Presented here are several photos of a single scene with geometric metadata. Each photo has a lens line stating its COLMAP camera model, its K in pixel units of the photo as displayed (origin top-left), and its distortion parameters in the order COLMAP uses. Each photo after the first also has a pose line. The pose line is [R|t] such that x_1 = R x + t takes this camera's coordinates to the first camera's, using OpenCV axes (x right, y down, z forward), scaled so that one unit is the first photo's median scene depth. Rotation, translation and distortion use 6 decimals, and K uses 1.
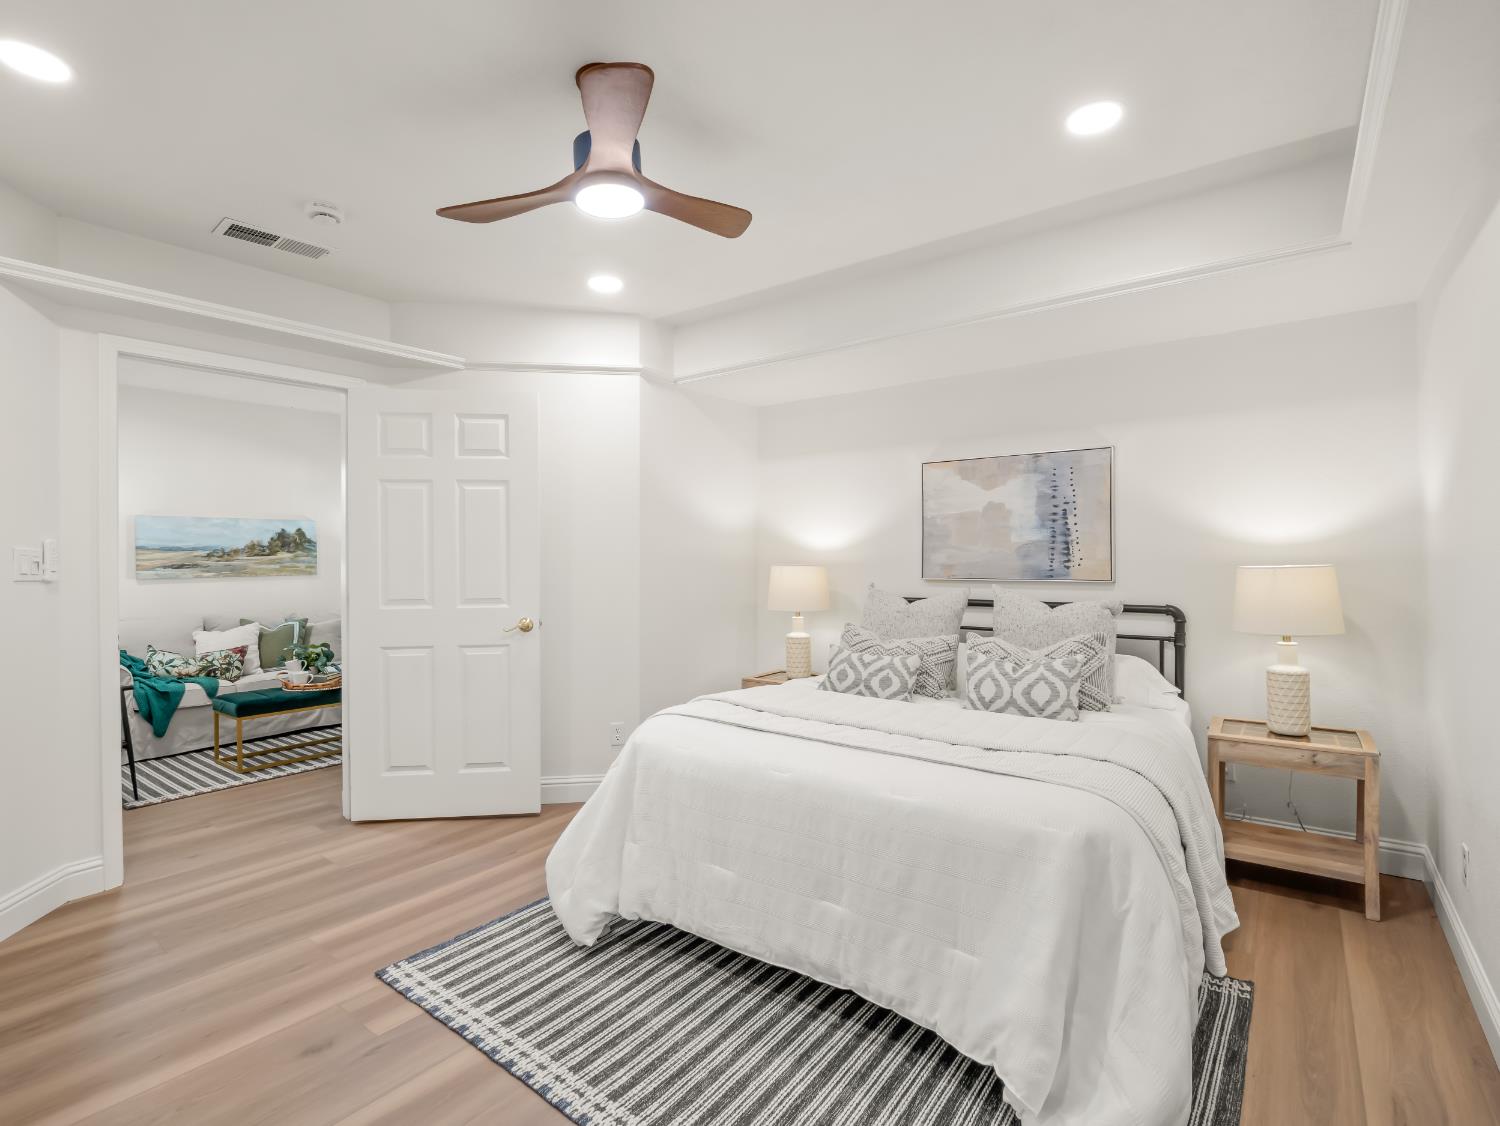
lens RADIAL K [[729.8, 0, 737.1], [0, 729.8, 566.7], [0, 0, 1]] dist [-0.017743, -0.000780]
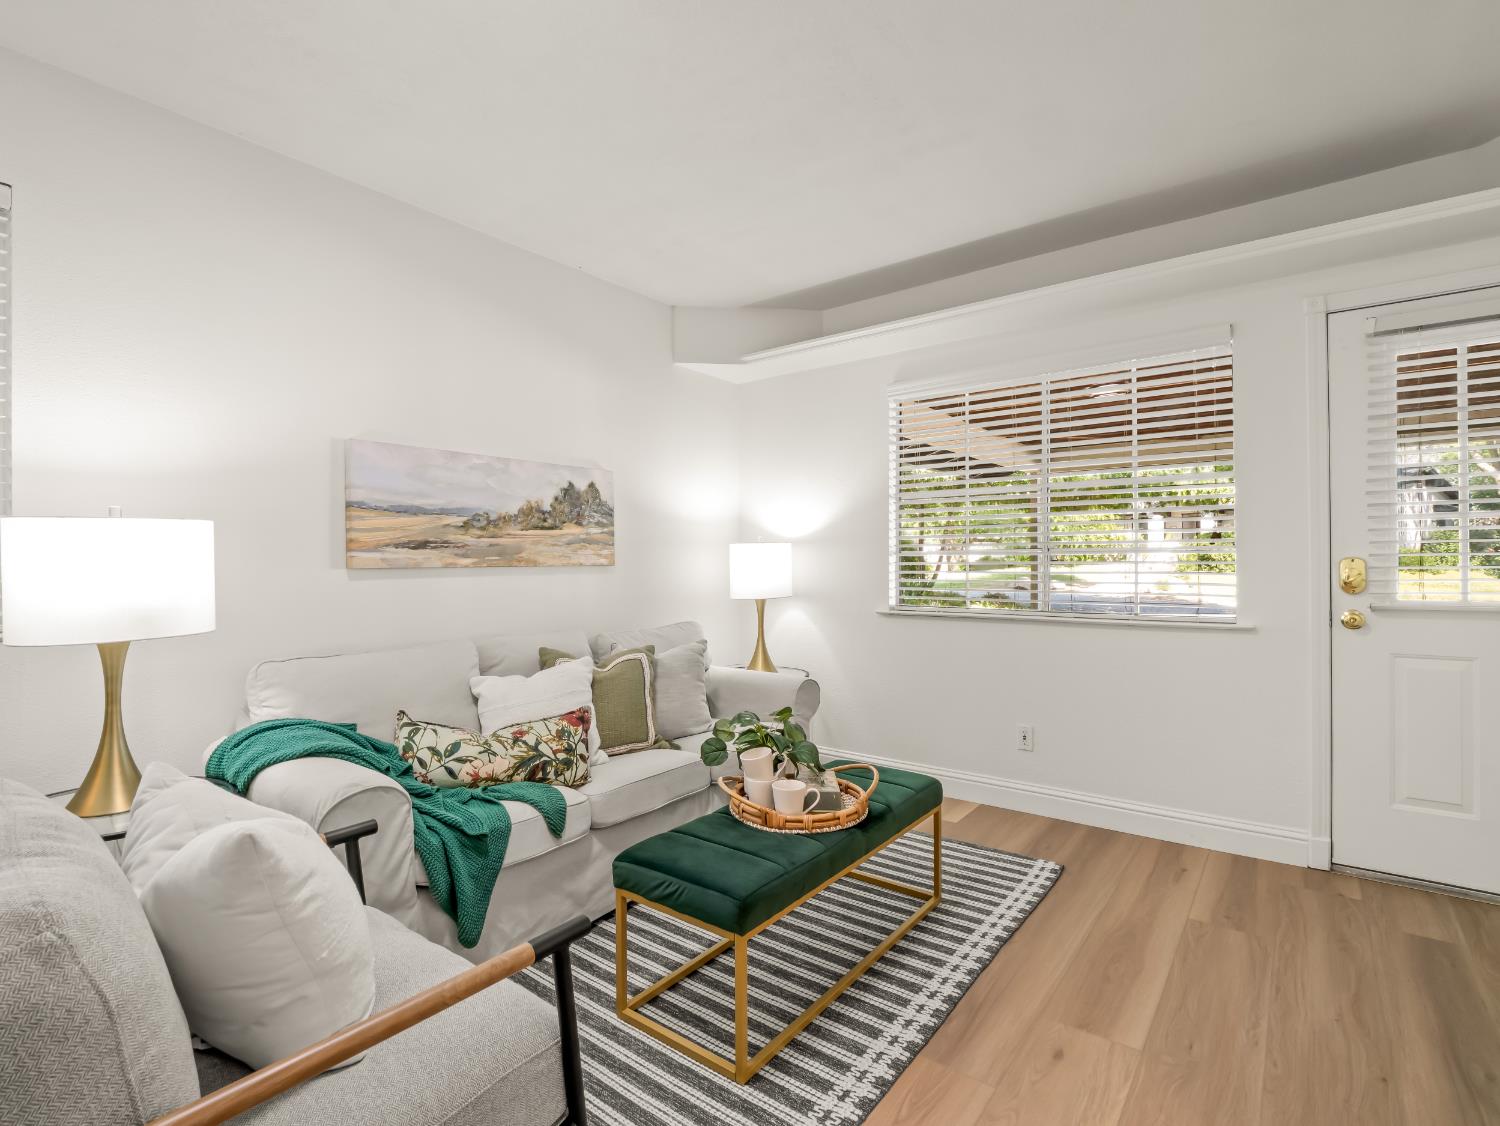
lens RADIAL K [[729.8, 0, 737.1], [0, 729.8, 566.7], [0, 0, 1]] dist [-0.017743, -0.000780]
pose [[0.999680, -0.003026, -0.025098, -0.582087], [0.002729, 0.999926, -0.011864, 0.023441], [0.025132, 0.011792, 0.999615, 0.536757]]
